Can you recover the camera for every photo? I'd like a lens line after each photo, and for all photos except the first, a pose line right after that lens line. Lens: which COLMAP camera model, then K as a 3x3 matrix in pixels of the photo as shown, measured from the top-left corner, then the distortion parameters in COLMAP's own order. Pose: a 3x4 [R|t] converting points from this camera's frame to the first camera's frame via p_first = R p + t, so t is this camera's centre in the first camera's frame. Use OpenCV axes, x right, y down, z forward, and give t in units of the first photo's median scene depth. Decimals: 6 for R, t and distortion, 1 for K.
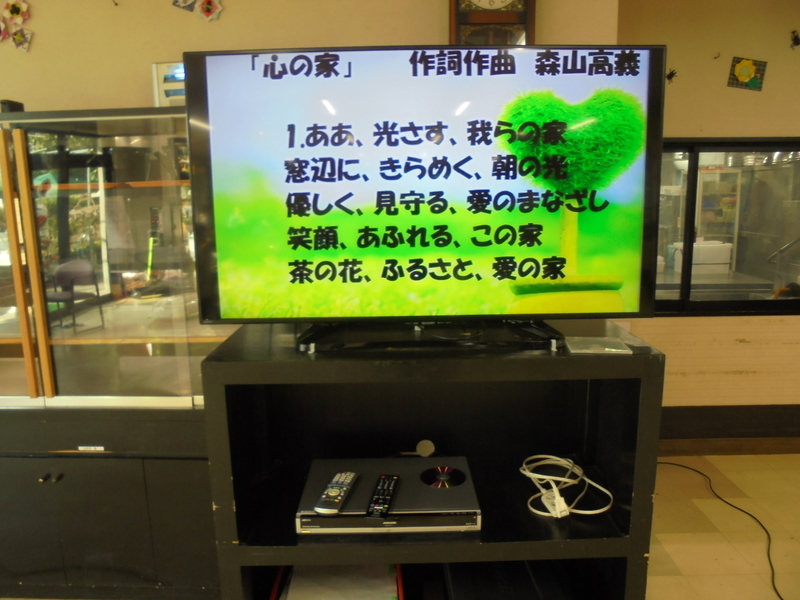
lens RADIAL K [[604.0, 0, 400.2], [0, 604.0, 299.9], [0, 0, 1]] dist [-0.072861, 0.045659]
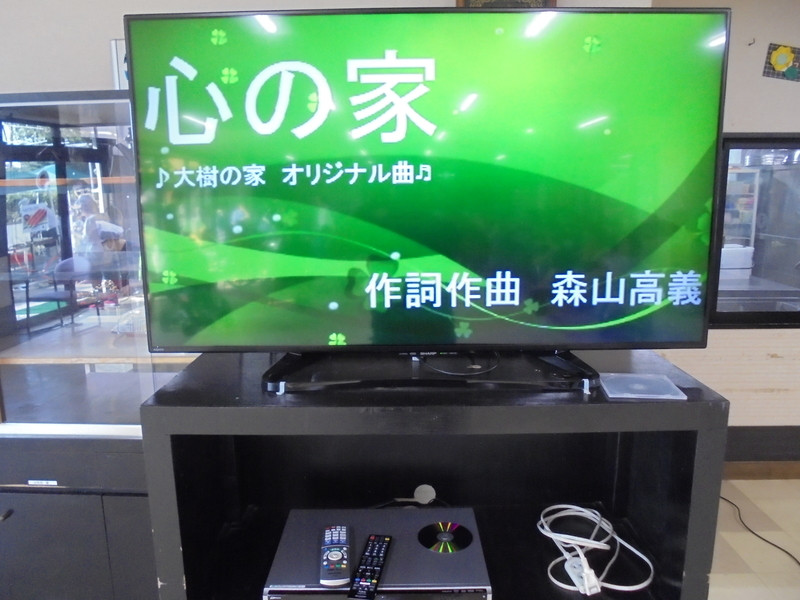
lens RADIAL K [[604.0, 0, 399.2], [0, 604.0, 302.7], [0, 0, 1]] dist [-0.072861, 0.045659]
pose [[0.999936, 0.007407, -0.008555, 0.011436], [-0.007342, 0.999944, 0.007676, -0.030295], [0.008612, -0.007613, 0.999934, 0.161475]]
